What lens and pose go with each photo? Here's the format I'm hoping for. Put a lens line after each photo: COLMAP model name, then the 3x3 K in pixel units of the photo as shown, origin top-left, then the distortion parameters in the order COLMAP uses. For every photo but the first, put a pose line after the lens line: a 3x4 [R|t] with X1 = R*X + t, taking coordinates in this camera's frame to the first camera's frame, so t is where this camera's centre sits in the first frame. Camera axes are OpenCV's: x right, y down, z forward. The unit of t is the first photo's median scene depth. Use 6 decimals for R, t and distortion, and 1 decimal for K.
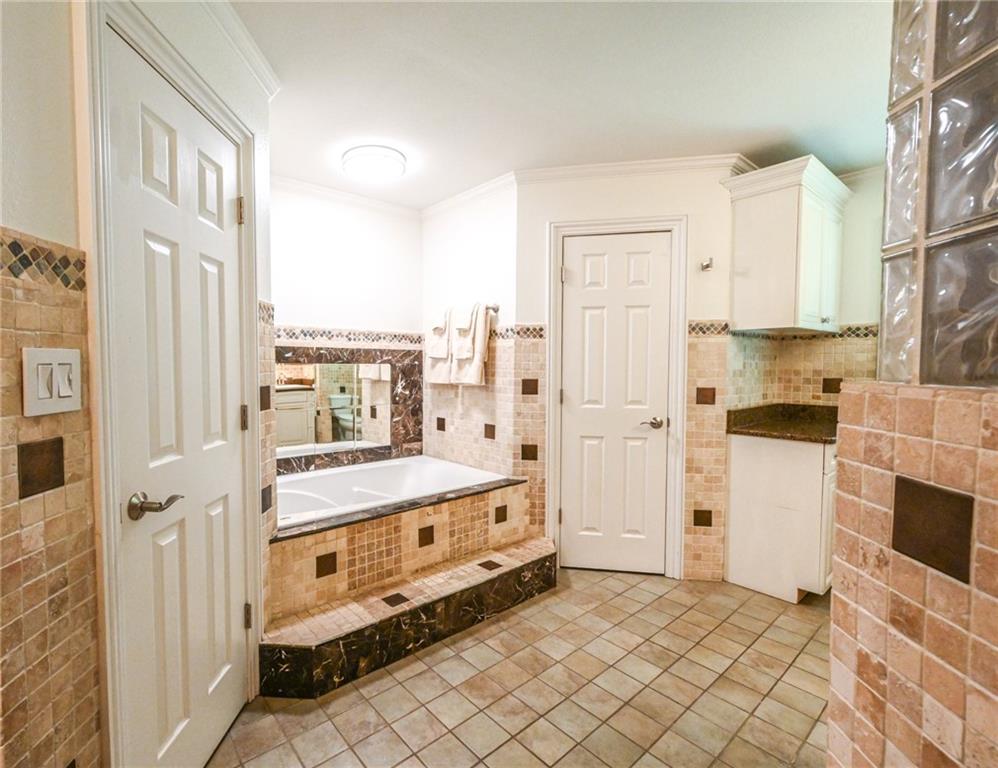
lens RADIAL K [[489.5, 0, 396.3], [0, 489.5, 384.2], [0, 0, 1]] dist [-0.002126, -0.000329]
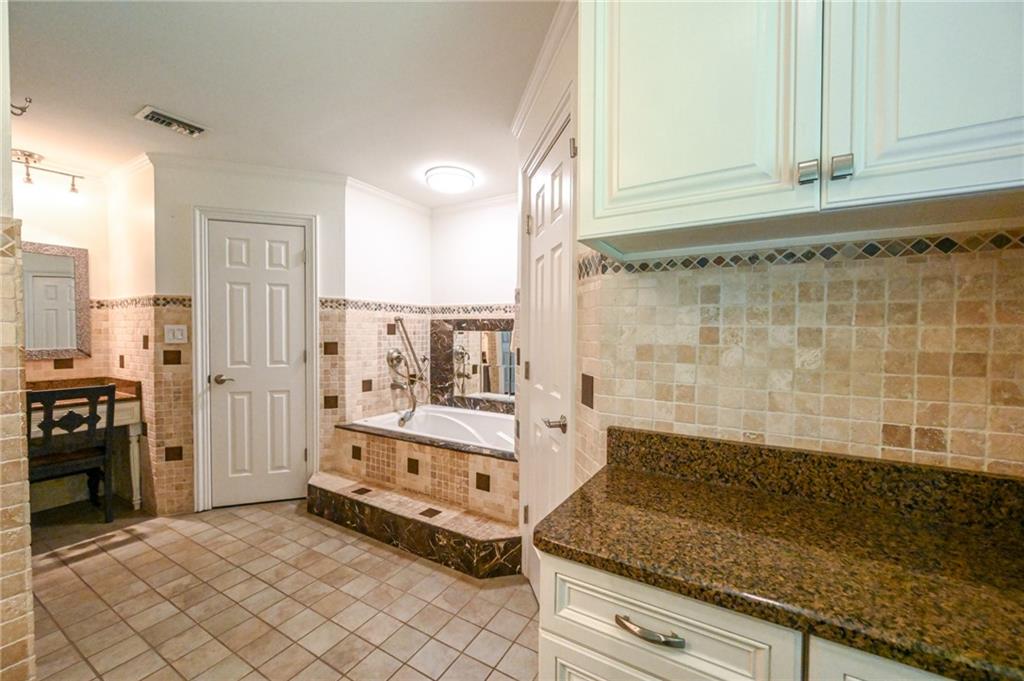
lens RADIAL K [[403.8, 0, 513.2], [0, 403.8, 341.0], [0, 0, 1]] dist [-0.001892, -0.000297]
pose [[0.370083, 0.023172, -0.928710, 1.117569], [-0.044329, 0.998991, 0.007261, -0.033447], [0.927940, 0.038482, 0.370737, 0.834636]]
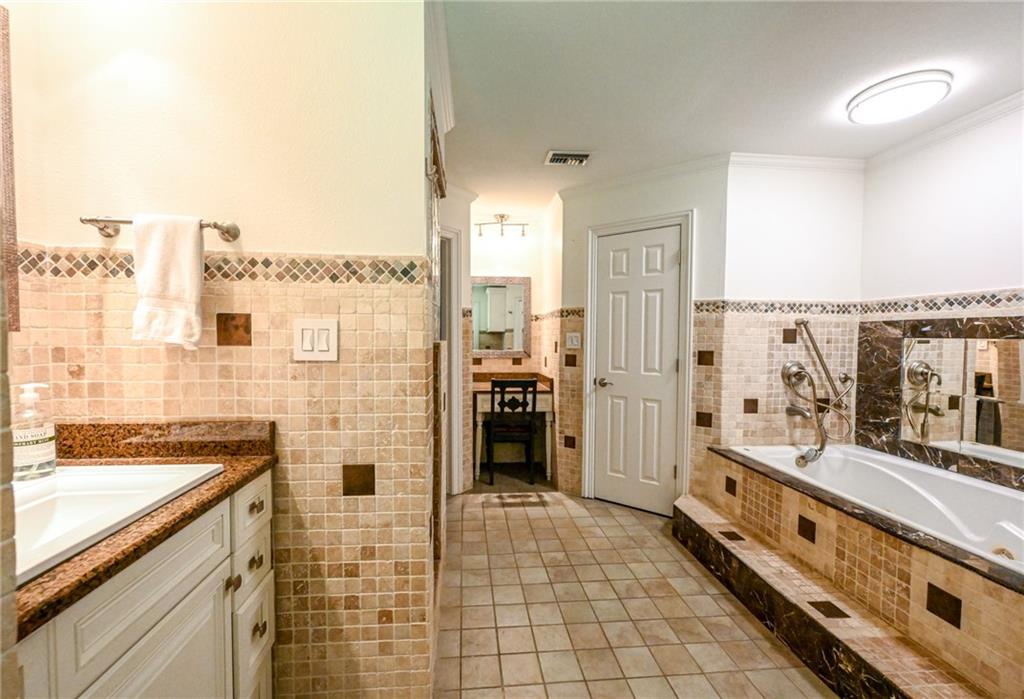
lens RADIAL K [[416.6, 0, 498.4], [0, 416.6, 350.4], [0, 0, 1]] dist [-0.001715, -0.000169]
pose [[-0.545182, 0.023948, -0.837976, 0.999469], [-0.041458, 0.997599, 0.055482, -0.036321], [0.837292, 0.064989, -0.542880, 0.913020]]
